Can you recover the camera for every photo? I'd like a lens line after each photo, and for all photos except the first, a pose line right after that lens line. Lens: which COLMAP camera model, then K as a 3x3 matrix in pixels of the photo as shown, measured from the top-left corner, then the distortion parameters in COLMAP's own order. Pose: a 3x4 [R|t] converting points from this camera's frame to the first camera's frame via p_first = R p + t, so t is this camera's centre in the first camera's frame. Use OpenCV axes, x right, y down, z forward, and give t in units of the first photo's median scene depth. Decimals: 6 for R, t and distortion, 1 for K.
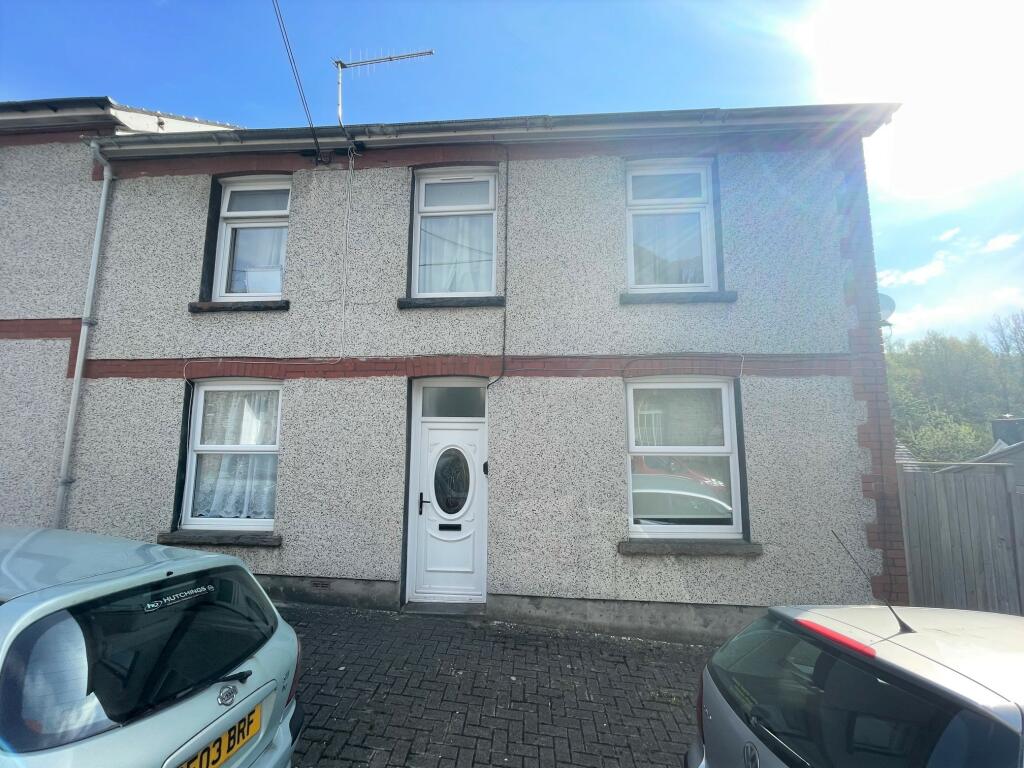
lens RADIAL K [[435.4, 0, 510.6], [0, 435.4, 386.4], [0, 0, 1]] dist [0.000435, 0.000439]
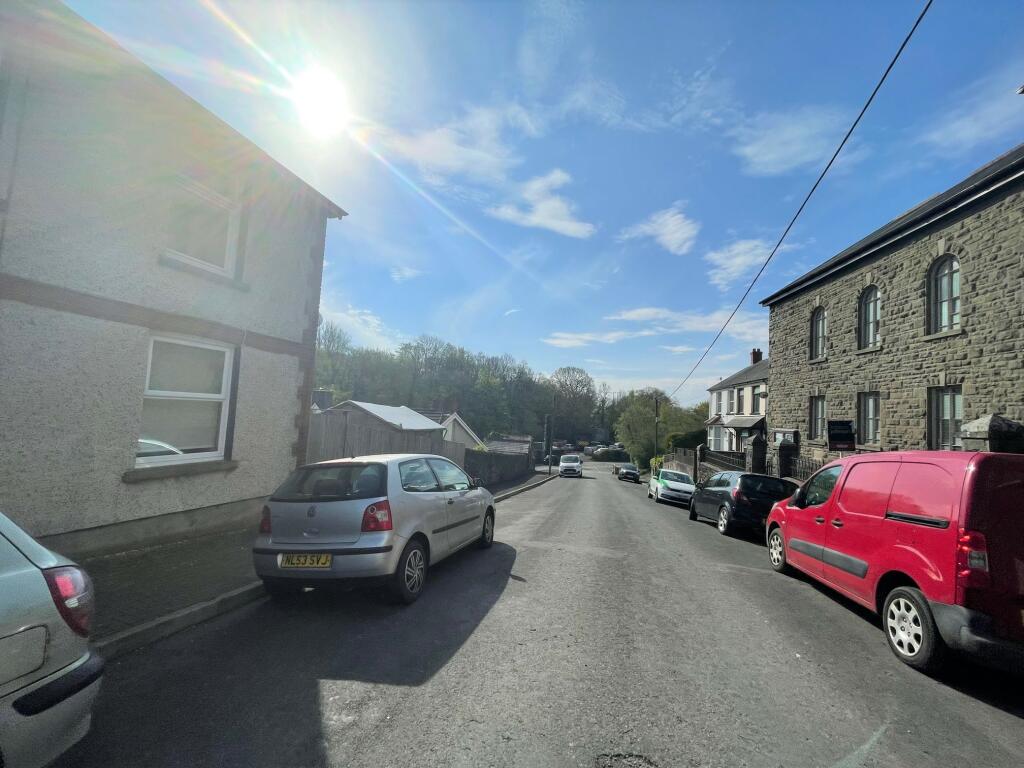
lens RADIAL K [[411.7, 0, 510.3], [0, 411.7, 386.1], [0, 0, 1]] dist [0.001319, 0.000359]
pose [[0.237126, 0.073748, 0.968676, -0.557496], [-0.169895, 0.984896, -0.033394, 0.002189], [-0.956508, -0.156655, 0.246074, -0.179709]]
